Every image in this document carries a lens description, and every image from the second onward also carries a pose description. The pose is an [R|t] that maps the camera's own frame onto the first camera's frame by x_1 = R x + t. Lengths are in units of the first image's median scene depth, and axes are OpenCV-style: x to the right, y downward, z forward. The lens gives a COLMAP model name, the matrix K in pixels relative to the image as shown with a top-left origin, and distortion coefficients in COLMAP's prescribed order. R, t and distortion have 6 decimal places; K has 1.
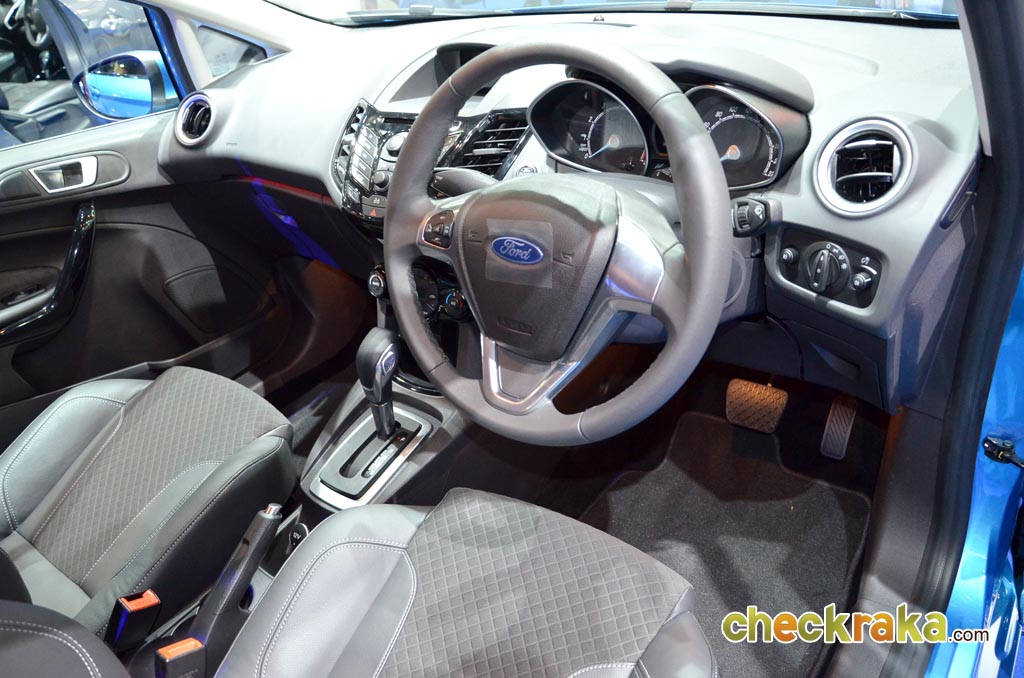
lens RADIAL K [[905.8, 0, 512.0], [0, 905.8, 339.0], [0, 0, 1]] dist [-0.002341, 0.003844]
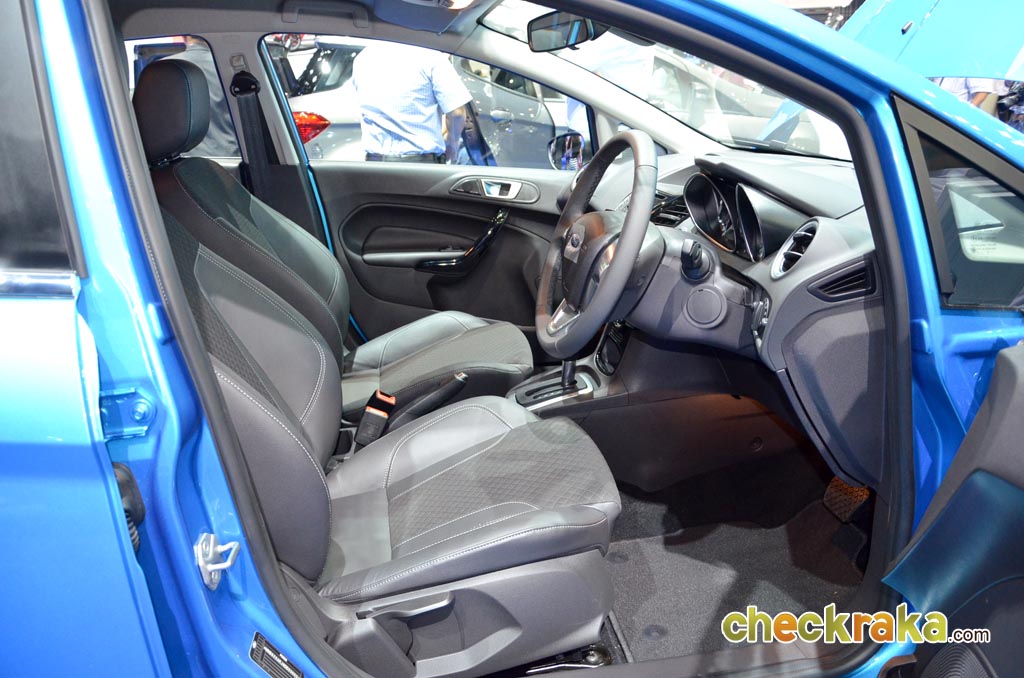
lens RADIAL K [[905.8, 0, 512.0], [0, 905.8, 339.0], [0, 0, 1]] dist [-0.002341, 0.003844]
pose [[0.757164, 0.333268, -0.561814, 0.506941], [-0.423882, 0.905064, -0.034387, 0.105827], [0.497018, 0.264180, 0.826548, -0.240575]]
